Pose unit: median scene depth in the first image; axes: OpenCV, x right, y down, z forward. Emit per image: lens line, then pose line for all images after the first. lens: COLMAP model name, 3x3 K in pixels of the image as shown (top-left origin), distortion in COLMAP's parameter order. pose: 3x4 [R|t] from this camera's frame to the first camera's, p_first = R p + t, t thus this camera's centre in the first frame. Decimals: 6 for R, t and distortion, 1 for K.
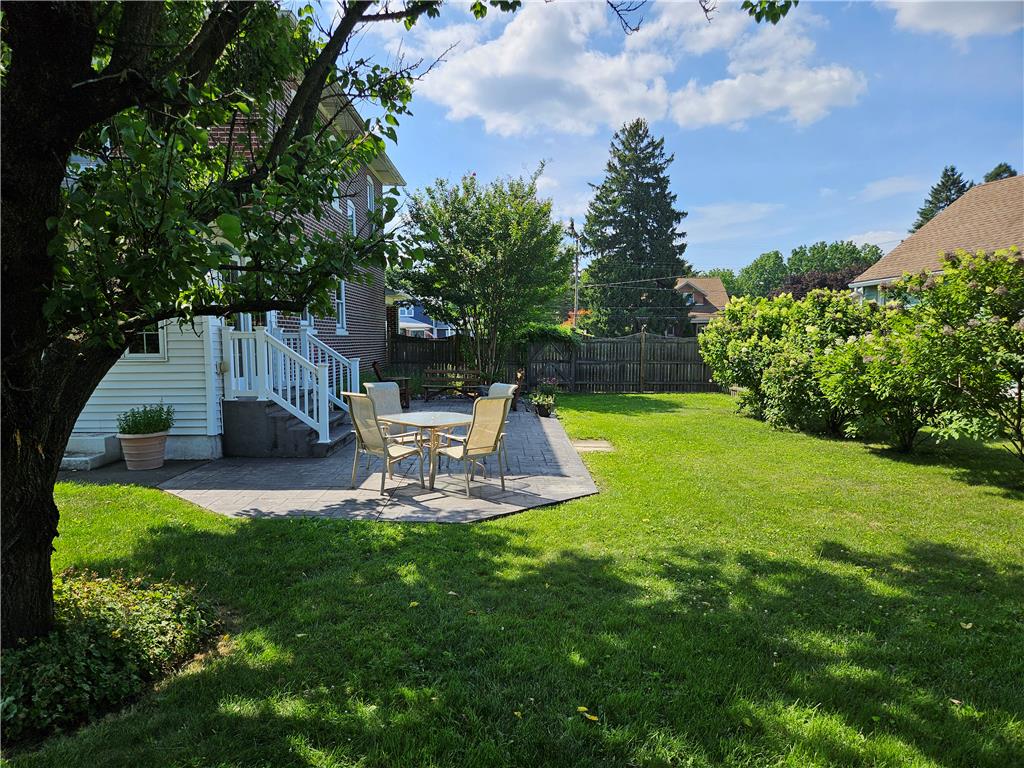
lens RADIAL K [[695.9, 0, 513.1], [0, 695.9, 385.0], [0, 0, 1]] dist [0.075485, -0.063077]
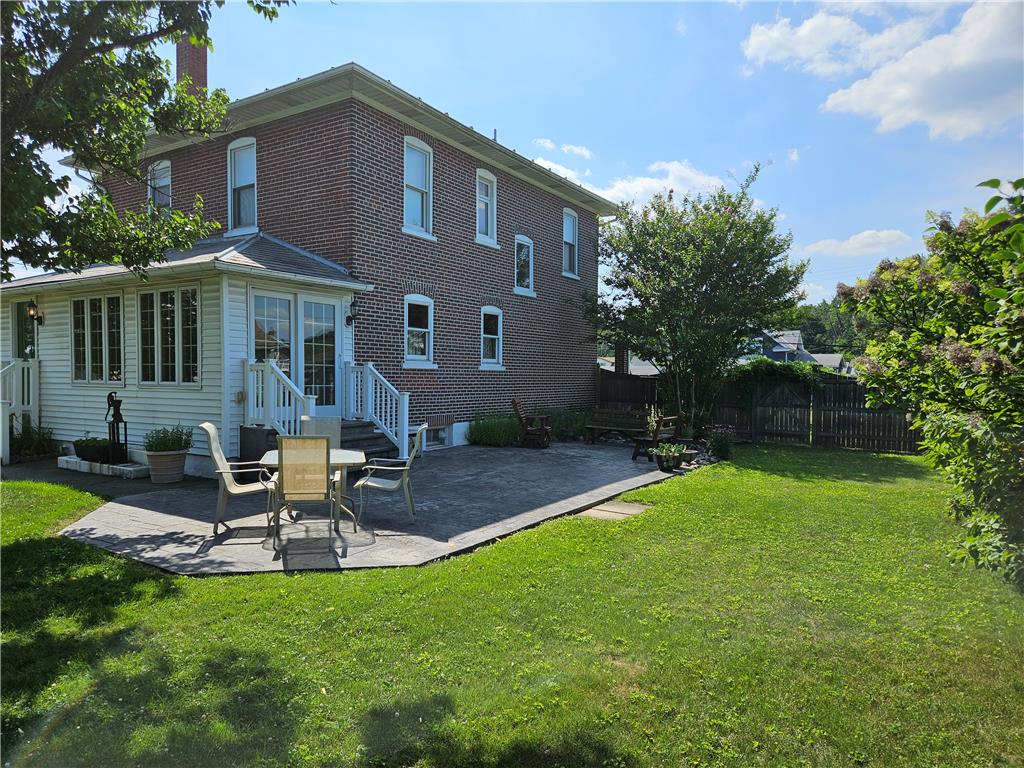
lens RADIAL K [[695.9, 0, 512.6], [0, 695.9, 404.3], [0, 0, 1]] dist [0.075485, -0.063077]
pose [[0.840593, 0.038058, -0.540329, 0.417992], [-0.052323, 0.998569, -0.011065, -0.018094], [0.539134, 0.037572, 0.841381, 0.247241]]
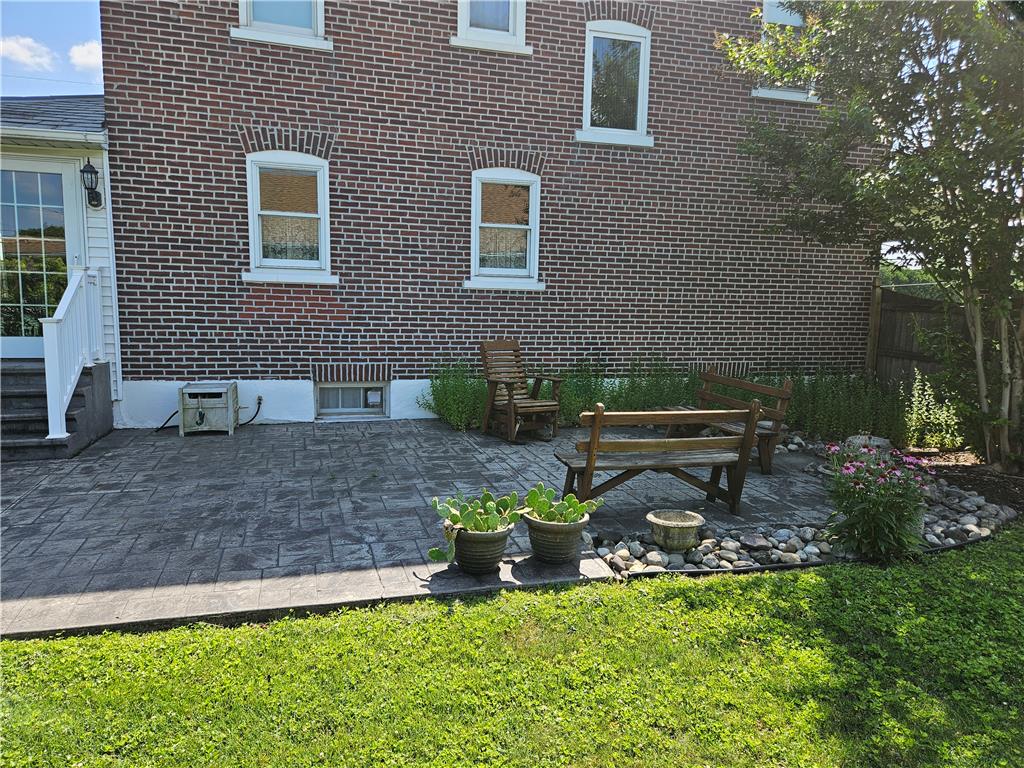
lens RADIAL K [[695.9, 0, 530.8], [0, 695.9, 402.3], [0, 0, 1]] dist [0.075485, -0.063077]
pose [[0.244064, 0.151538, -0.957846, 0.390851], [-0.090163, 0.986983, 0.133174, -0.078100], [0.965559, 0.053860, 0.254550, 1.175581]]
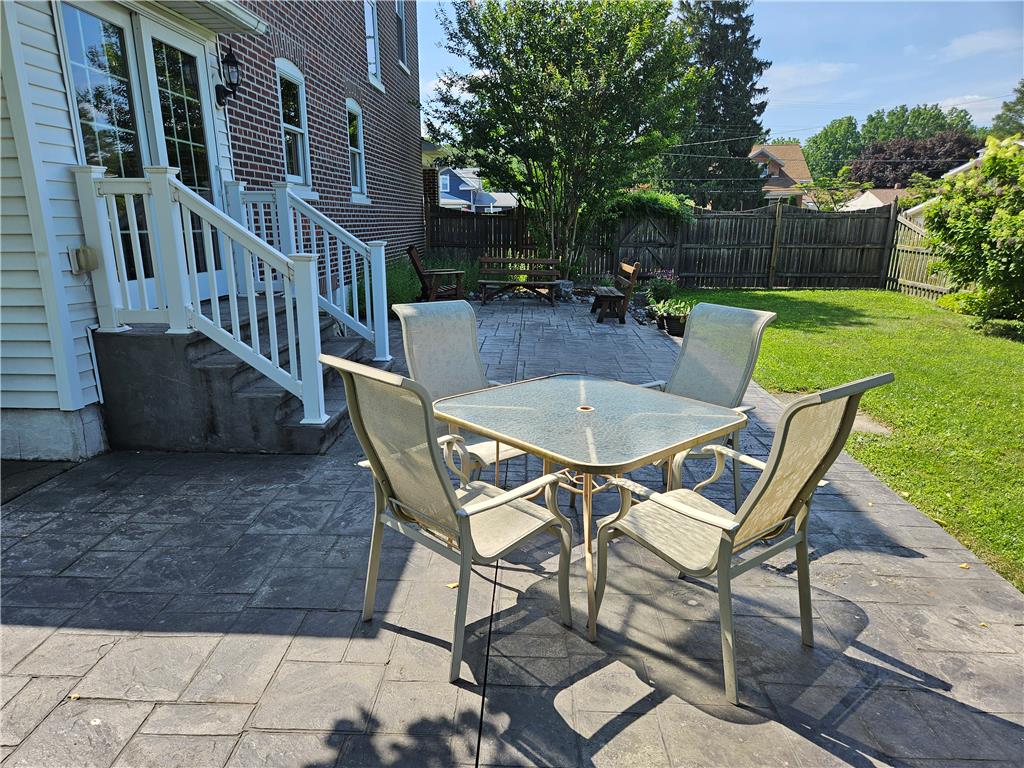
lens RADIAL K [[695.9, 0, 503.9], [0, 695.9, 386.3], [0, 0, 1]] dist [0.075485, -0.063077]
pose [[0.998226, 0.015915, -0.057373, -0.092630], [-0.006091, 0.985854, 0.167498, -0.018255], [0.059227, -0.166852, 0.984202, 0.439424]]
